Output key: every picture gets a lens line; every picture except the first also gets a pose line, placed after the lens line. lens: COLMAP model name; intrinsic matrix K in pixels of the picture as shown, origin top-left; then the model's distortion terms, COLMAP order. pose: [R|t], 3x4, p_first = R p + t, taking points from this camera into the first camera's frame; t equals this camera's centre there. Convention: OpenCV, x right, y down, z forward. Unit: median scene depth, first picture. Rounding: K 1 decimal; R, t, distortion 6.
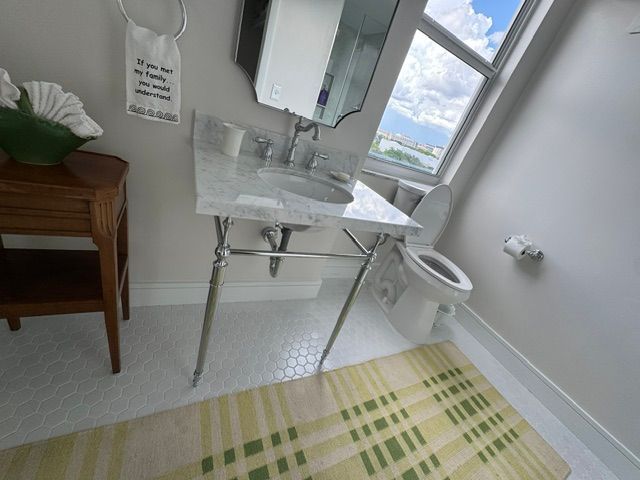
lens RADIAL K [[255.4, 0, 320.0], [0, 255.4, 240.0], [0, 0, 1]] dist [-0.002324, -0.000246]
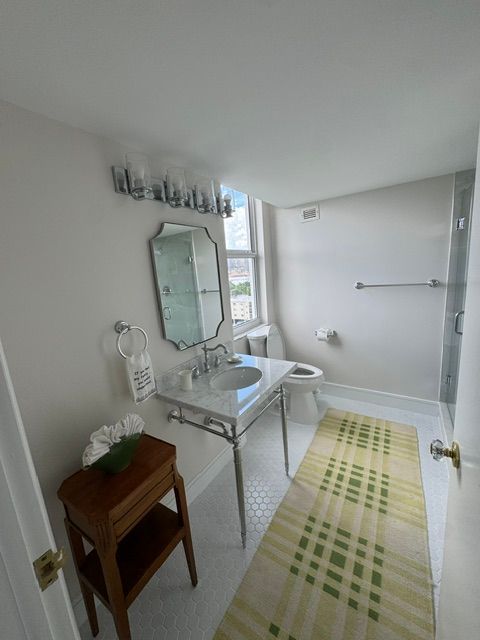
lens RADIAL K [[255.4, 0, 240.0], [0, 255.4, 320.0], [0, 0, 1]] dist [-0.002324, -0.000246]
pose [[0.774563, -0.463182, 0.430714, -0.439179], [0.544607, 0.834696, -0.081763, -0.288822], [-0.321644, 0.297900, 0.898777, -0.486249]]
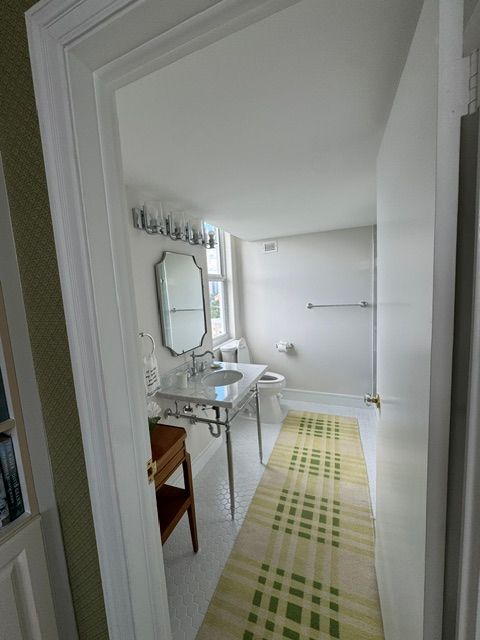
lens RADIAL K [[255.4, 0, 240.0], [0, 255.4, 320.0], [0, 0, 1]] dist [-0.002324, -0.000246]
pose [[0.673987, -0.423687, 0.605170, -0.752135], [0.563114, 0.824888, -0.049634, -0.313634], [-0.478168, 0.374232, 0.794547, -0.664072]]
